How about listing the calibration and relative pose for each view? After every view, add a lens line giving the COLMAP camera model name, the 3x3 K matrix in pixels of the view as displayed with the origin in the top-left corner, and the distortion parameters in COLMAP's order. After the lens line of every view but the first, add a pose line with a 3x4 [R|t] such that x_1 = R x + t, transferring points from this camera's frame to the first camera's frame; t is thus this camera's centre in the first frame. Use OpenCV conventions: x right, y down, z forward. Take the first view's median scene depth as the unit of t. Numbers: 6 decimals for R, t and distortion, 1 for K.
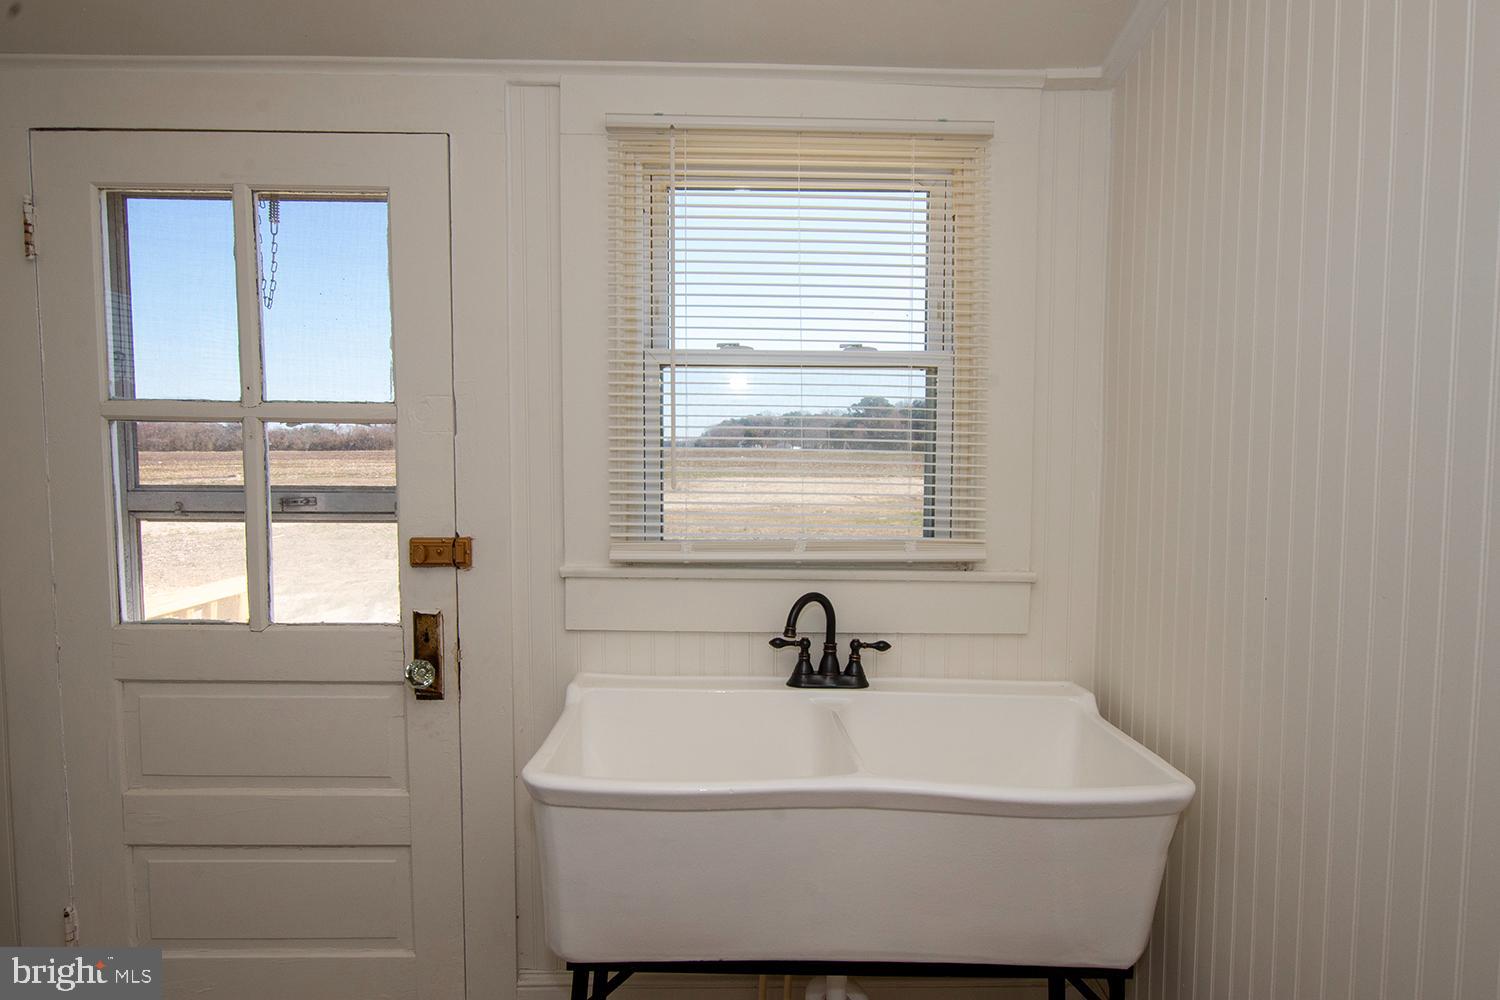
lens RADIAL K [[911.2, 0, 751.5], [0, 911.2, 510.2], [0, 0, 1]] dist [0.005036, 0.000444]
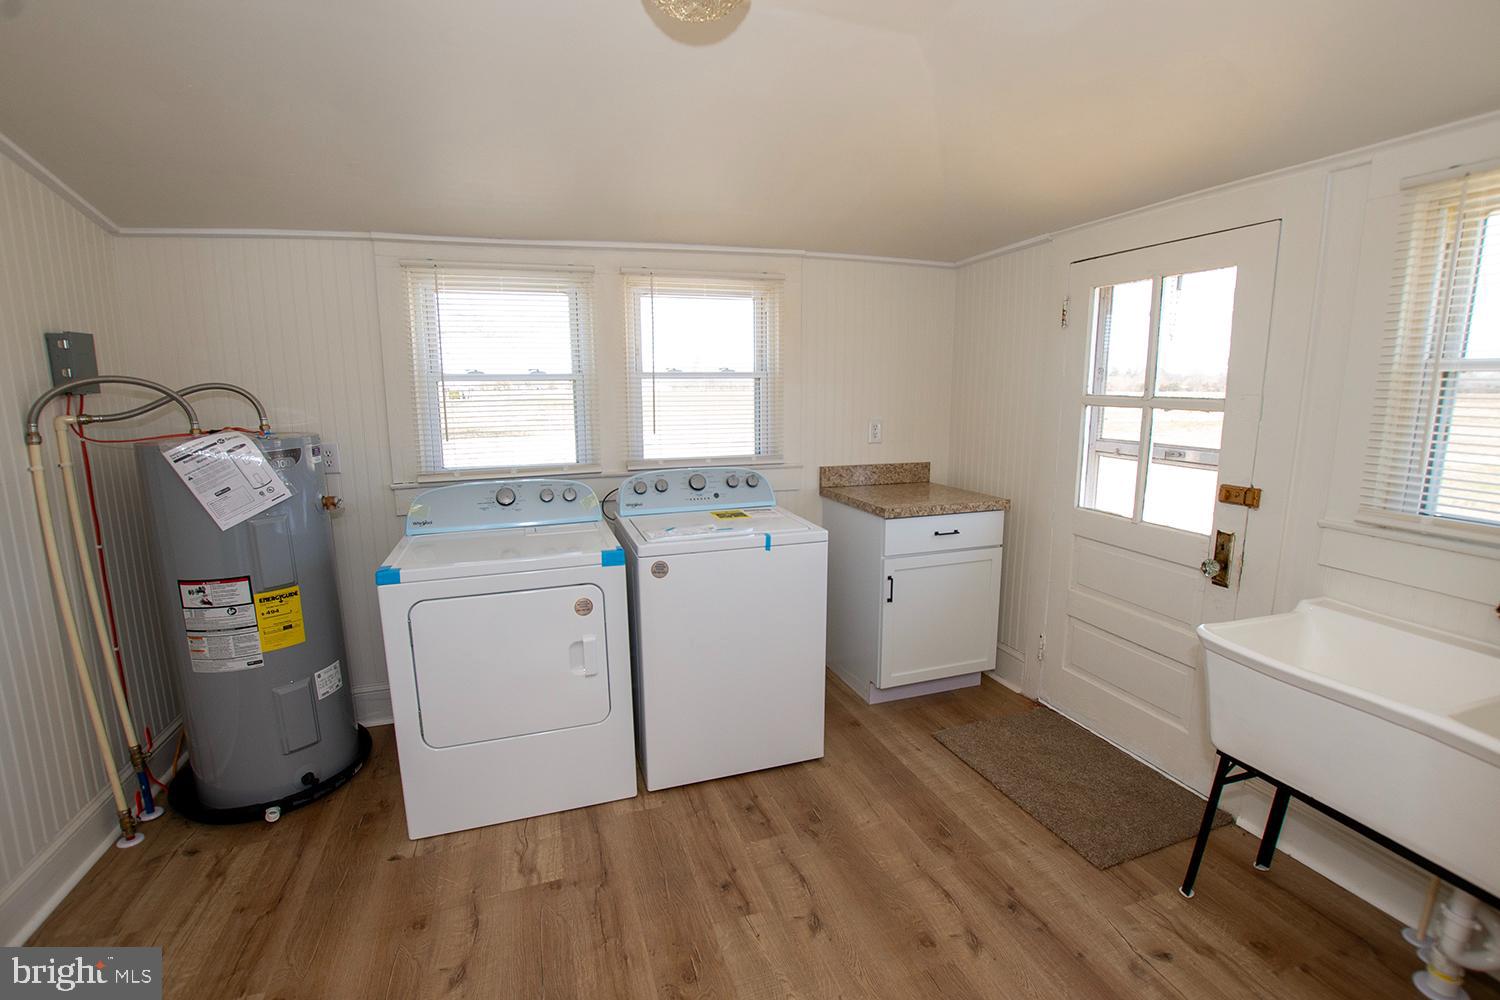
lens RADIAL K [[669.0, 0, 748.0], [0, 669.0, 497.4], [0, 0, 1]] dist [-0.000050, -0.000025]
pose [[0.309812, 0.153109, -0.938389, 0.469775], [-0.065075, 0.988049, 0.139727, -0.055576], [0.948568, 0.017776, 0.316073, -0.156894]]
